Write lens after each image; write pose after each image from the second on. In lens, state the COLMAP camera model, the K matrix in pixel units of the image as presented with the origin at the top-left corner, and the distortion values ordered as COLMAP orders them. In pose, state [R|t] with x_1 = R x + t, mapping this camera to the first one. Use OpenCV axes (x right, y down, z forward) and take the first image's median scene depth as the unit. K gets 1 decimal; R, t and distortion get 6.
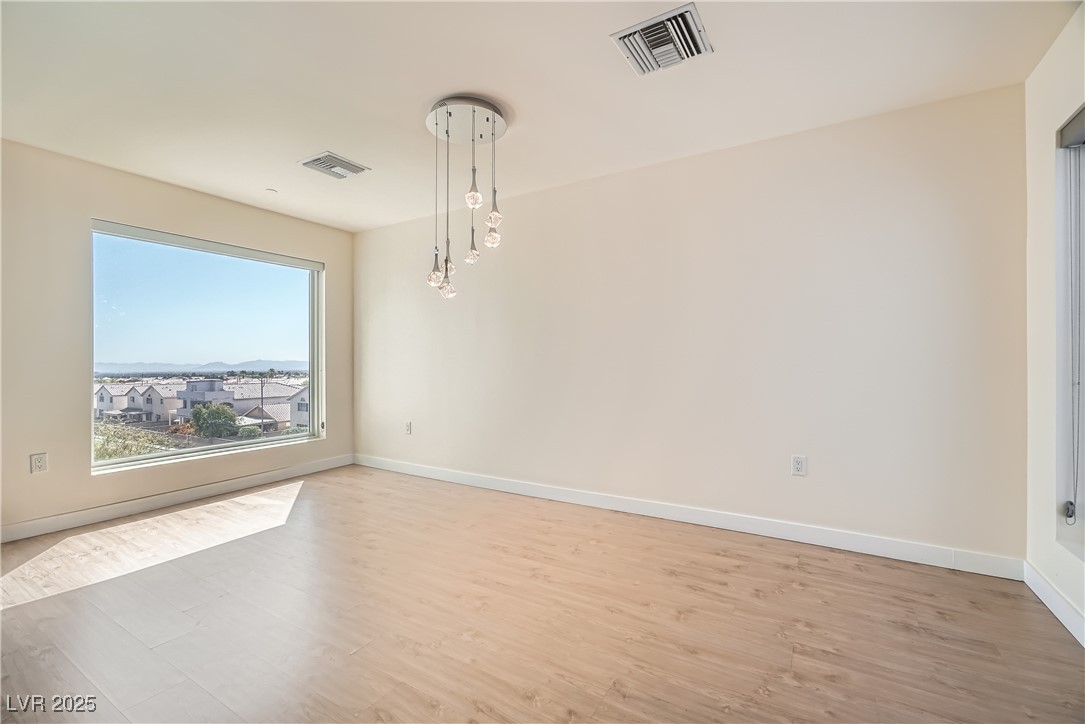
lens RADIAL K [[472.6, 0, 533.1], [0, 472.6, 356.4], [0, 0, 1]] dist [-0.012773, 0.006506]
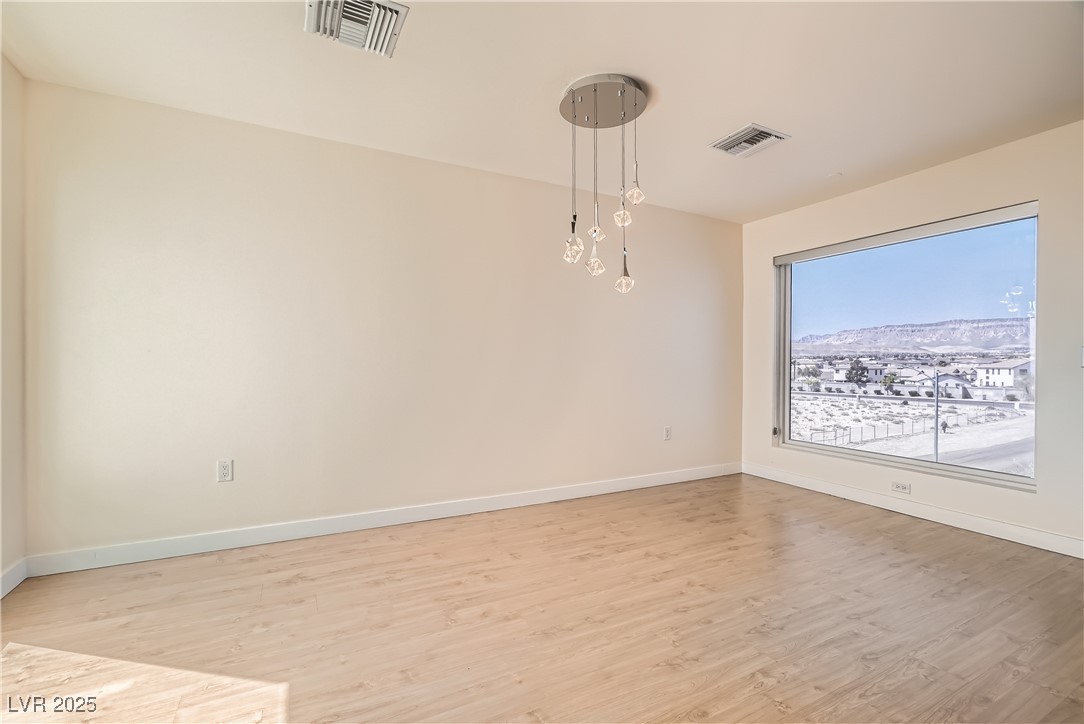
lens RADIAL K [[472.2, 0, 536.9], [0, 472.2, 359.8], [0, 0, 1]] dist [-0.012773, 0.006506]
pose [[0.510472, 0.011538, 0.859817, -0.984013], [-0.015740, 0.999868, -0.004073, 0.009419], [-0.859750, -0.011454, 0.510586, 0.615867]]
